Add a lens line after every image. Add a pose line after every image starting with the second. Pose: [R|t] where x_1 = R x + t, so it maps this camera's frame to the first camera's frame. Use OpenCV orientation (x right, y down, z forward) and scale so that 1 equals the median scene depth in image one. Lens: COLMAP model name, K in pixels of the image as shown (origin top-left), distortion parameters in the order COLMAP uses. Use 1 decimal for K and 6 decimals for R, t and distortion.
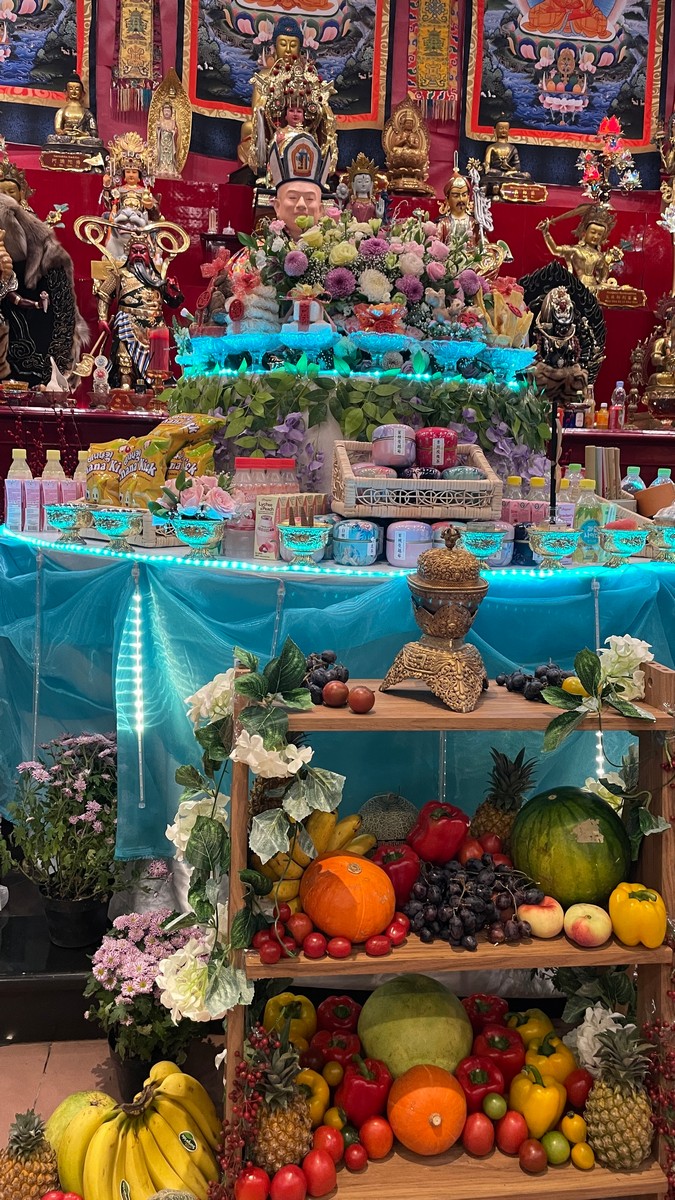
lens RADIAL K [[911.6, 0, 331.3], [0, 911.6, 589.7], [0, 0, 1]] dist [0.085604, -0.123815]
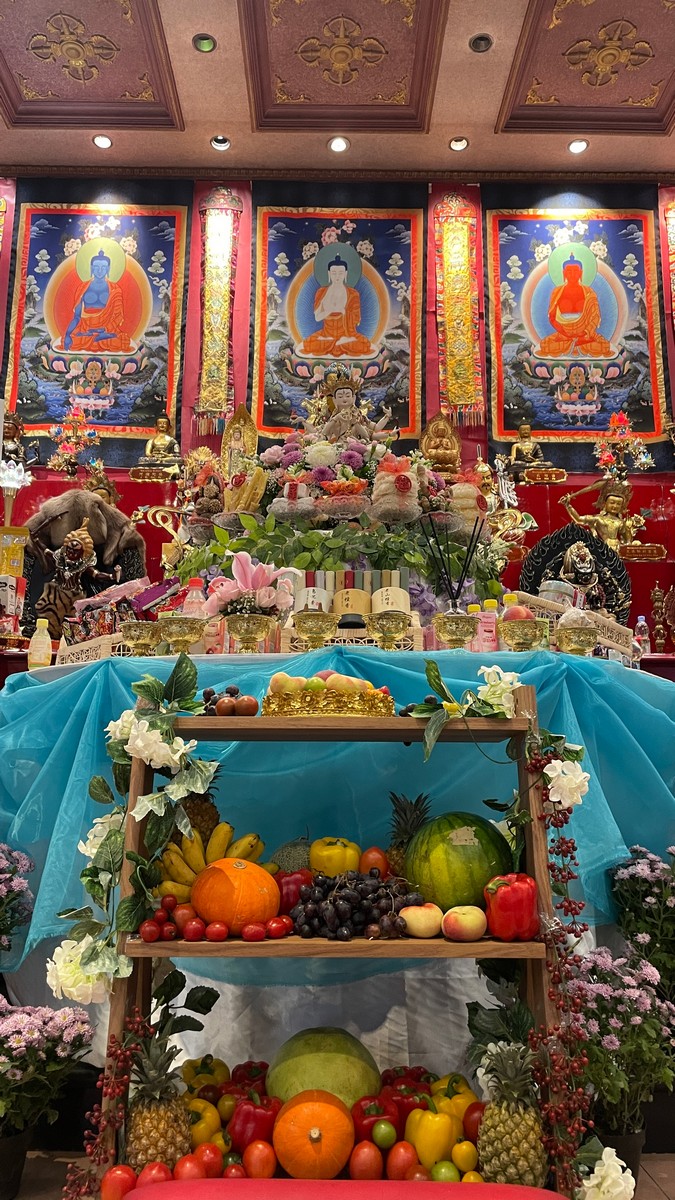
lens RADIAL K [[911.6, 0, 331.3], [0, 911.6, 589.7], [0, 0, 1]] dist [0.085604, -0.123815]
pose [[0.992974, -0.050055, -0.107223, 0.063292], [0.009564, 0.937110, -0.348903, 0.090245], [0.117944, 0.345427, 0.931005, -0.025330]]
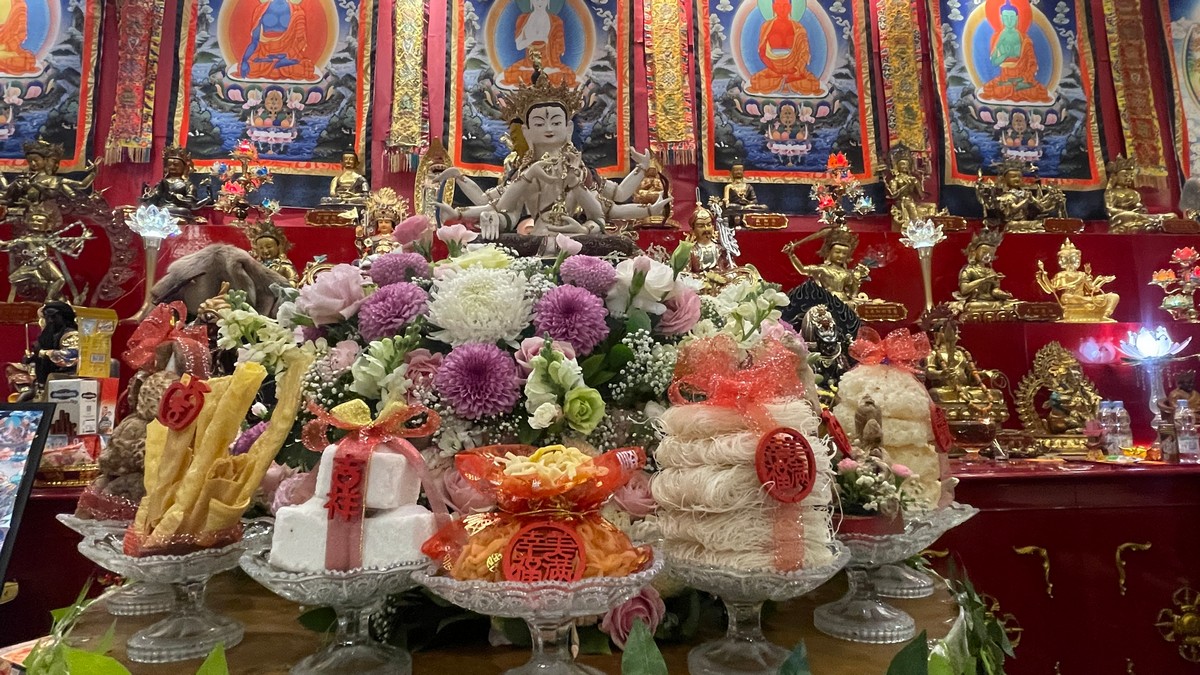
lens RADIAL K [[677.1, 0, 596.6], [0, 677.1, 335.1], [0, 0, 1]] dist [-0.003096, -0.002381]
pose [[0.998164, -0.052583, -0.030072, 0.033875], [0.042497, 0.961654, -0.270955, -0.106143], [0.043167, 0.269179, 0.962122, 0.290422]]
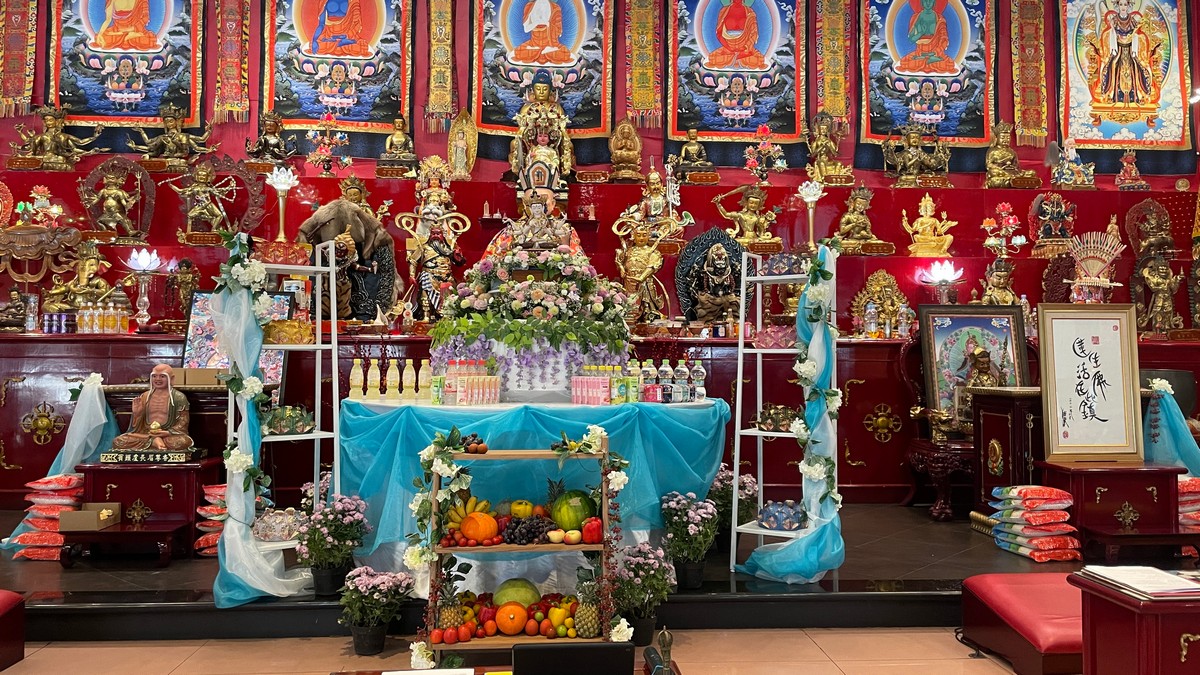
lens RADIAL K [[911.6, 0, 610.0], [0, 911.6, 331.0], [0, 0, 1]] dist [0.085604, -0.123815]
pose [[0.998302, -0.030677, -0.049515, 0.127755], [0.021349, 0.983625, -0.178959, 0.062361], [0.054194, 0.177598, 0.982610, -0.385756]]
